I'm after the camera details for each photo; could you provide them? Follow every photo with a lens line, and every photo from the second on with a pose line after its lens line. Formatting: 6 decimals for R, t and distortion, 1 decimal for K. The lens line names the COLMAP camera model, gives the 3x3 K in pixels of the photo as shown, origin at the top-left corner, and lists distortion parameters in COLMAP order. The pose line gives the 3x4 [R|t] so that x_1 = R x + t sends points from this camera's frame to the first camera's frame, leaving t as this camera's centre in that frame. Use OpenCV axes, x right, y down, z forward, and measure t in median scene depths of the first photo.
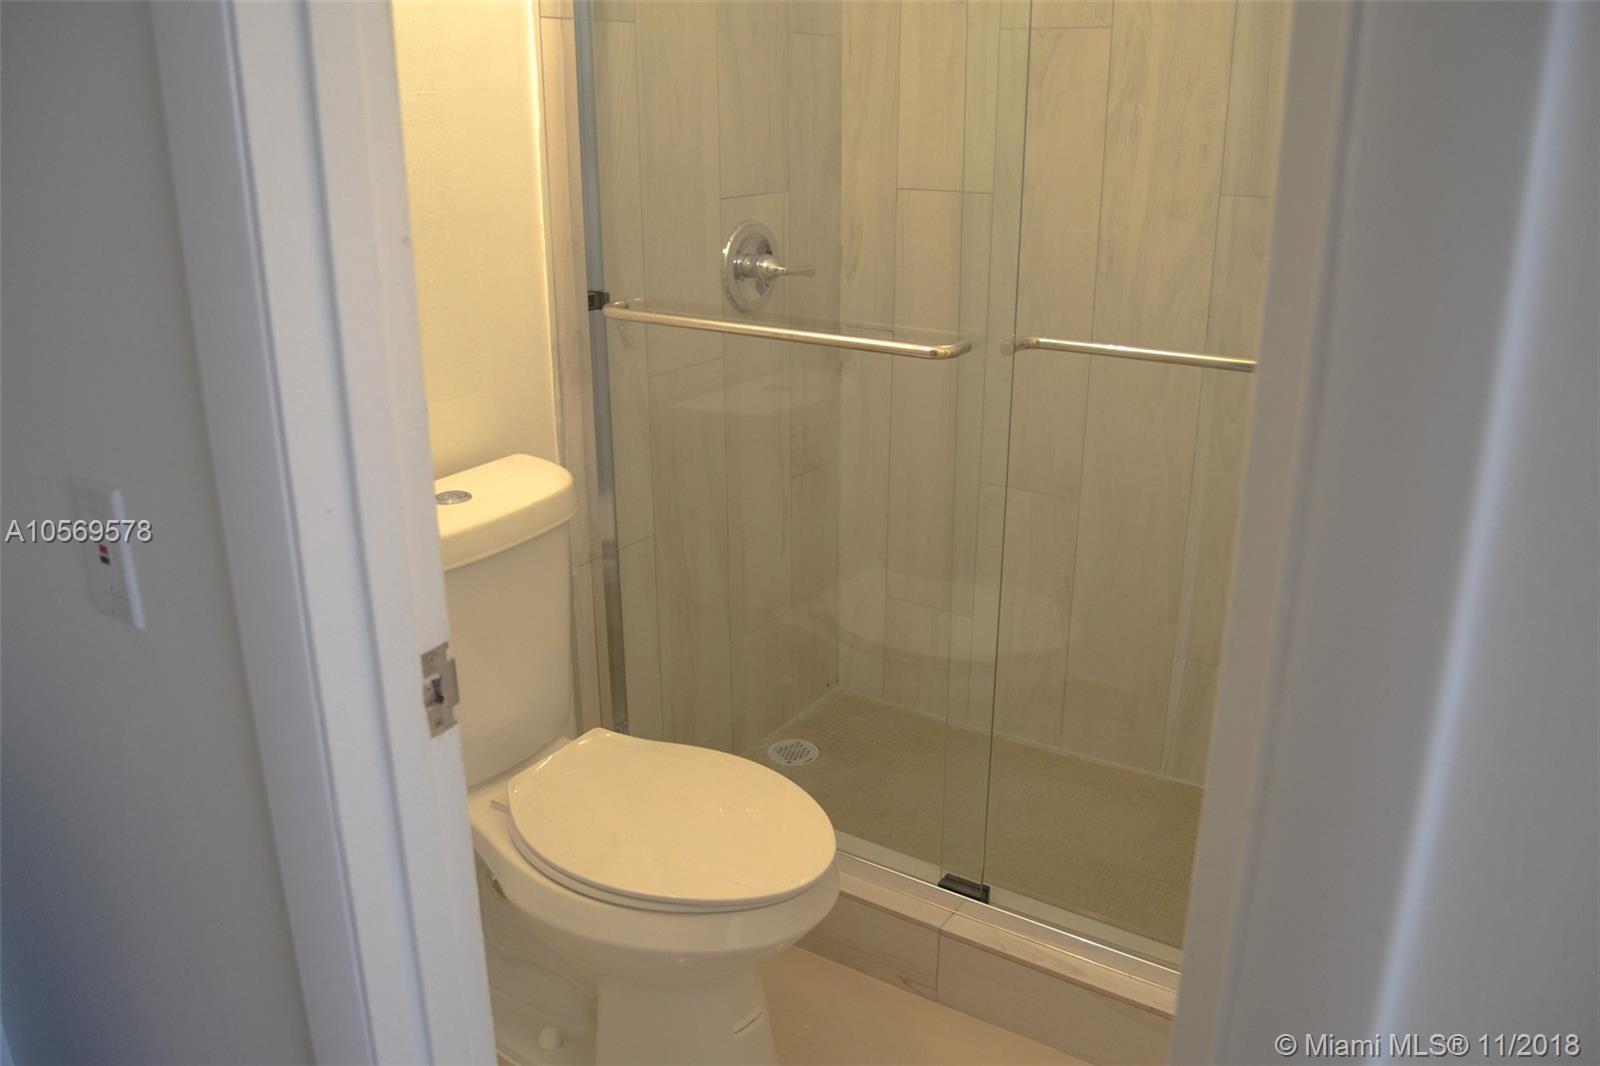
lens RADIAL K [[1248.9, 0, 800.0], [0, 1248.9, 533.0], [0, 0, 1]] dist [-0.077056, 0.003172]
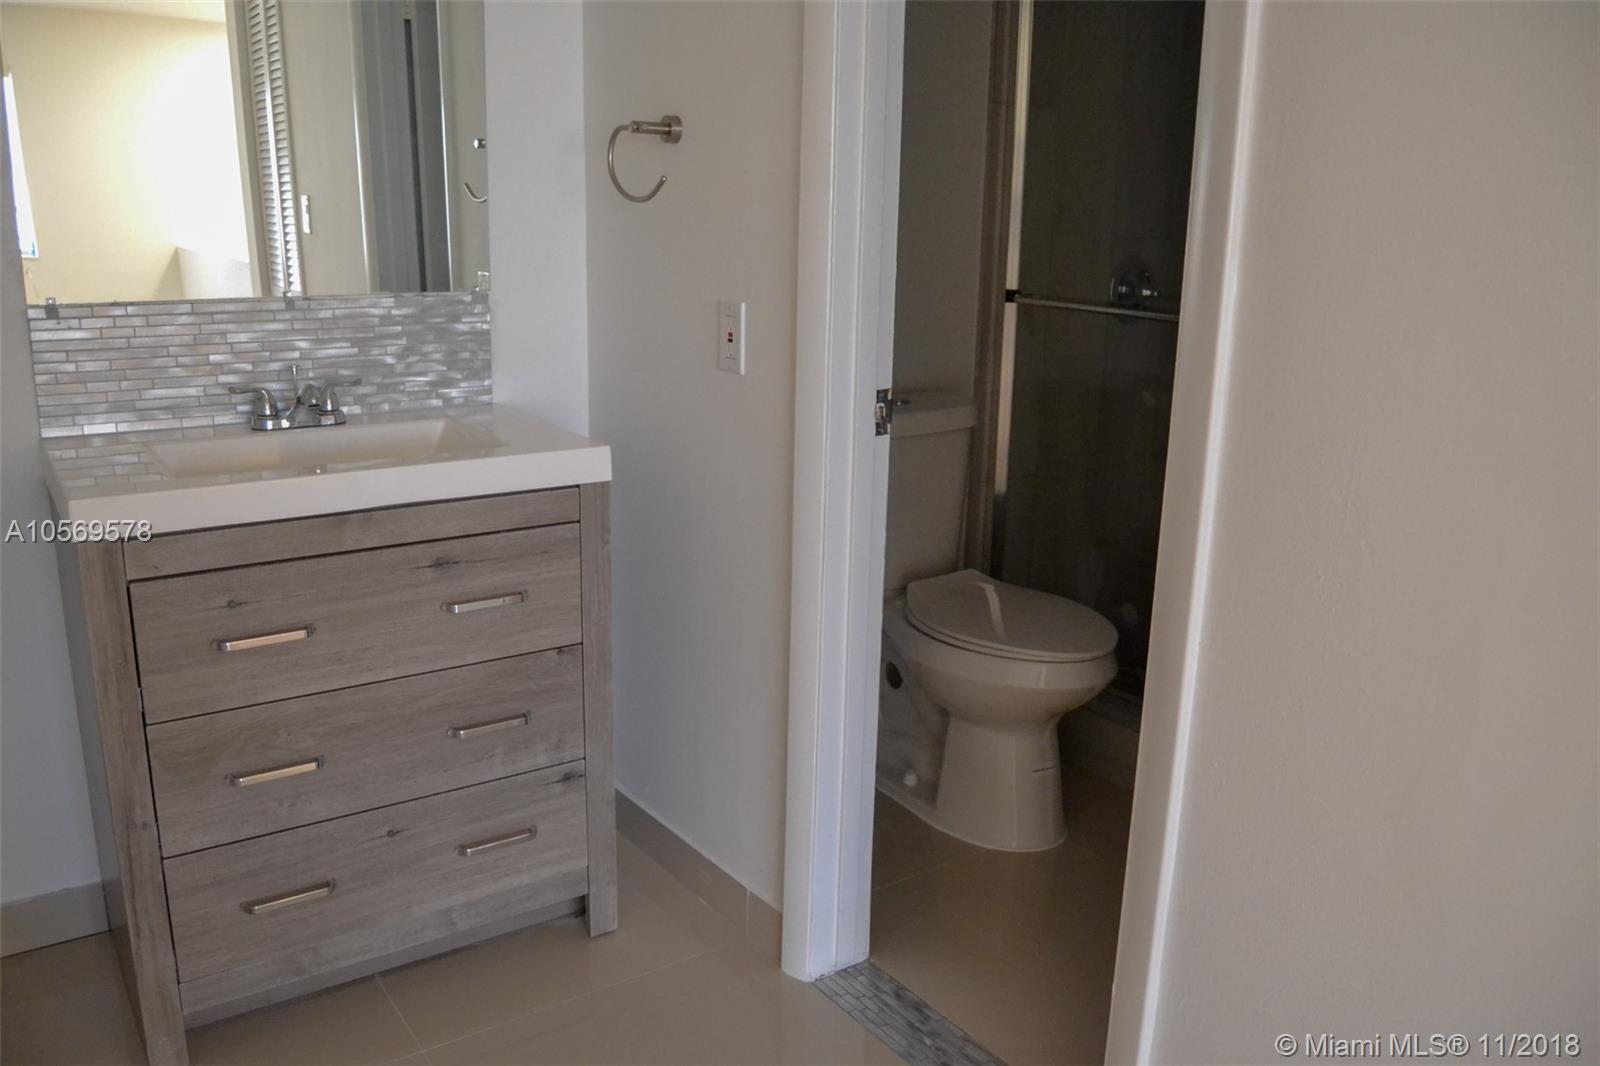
lens RADIAL K [[1273.6, 0, 780.7], [0, 1273.6, 529.4], [0, 0, 1]] dist [-0.080643, 0.014459]
pose [[0.932982, 0.107889, -0.343372, 0.273823], [-0.137382, 0.988533, -0.062681, 0.457245], [0.332672, 0.105653, 0.937105, -0.934521]]
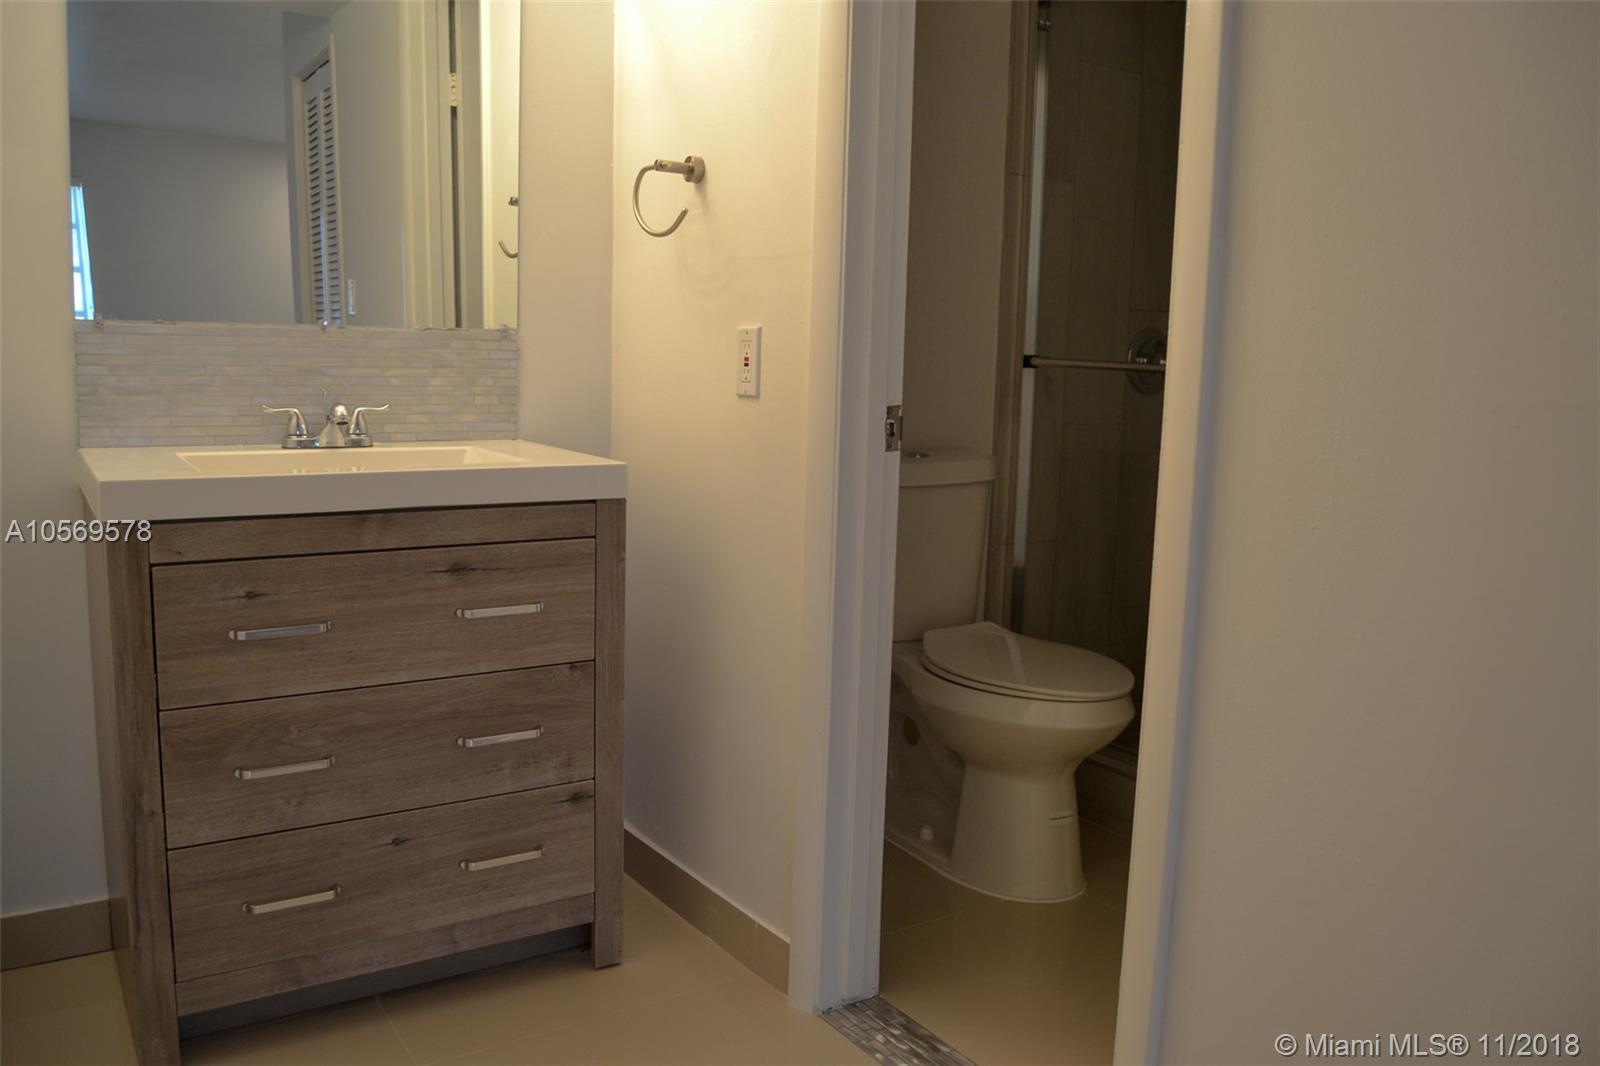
lens RADIAL K [[1273.6, 0, 780.7], [0, 1273.6, 529.4], [0, 0, 1]] dist [-0.080643, 0.014459]
pose [[0.921465, 0.080854, -0.379953, 0.340342], [-0.153728, 0.974150, -0.165525, 0.653193], [0.356748, 0.210935, 0.910075, -0.915656]]
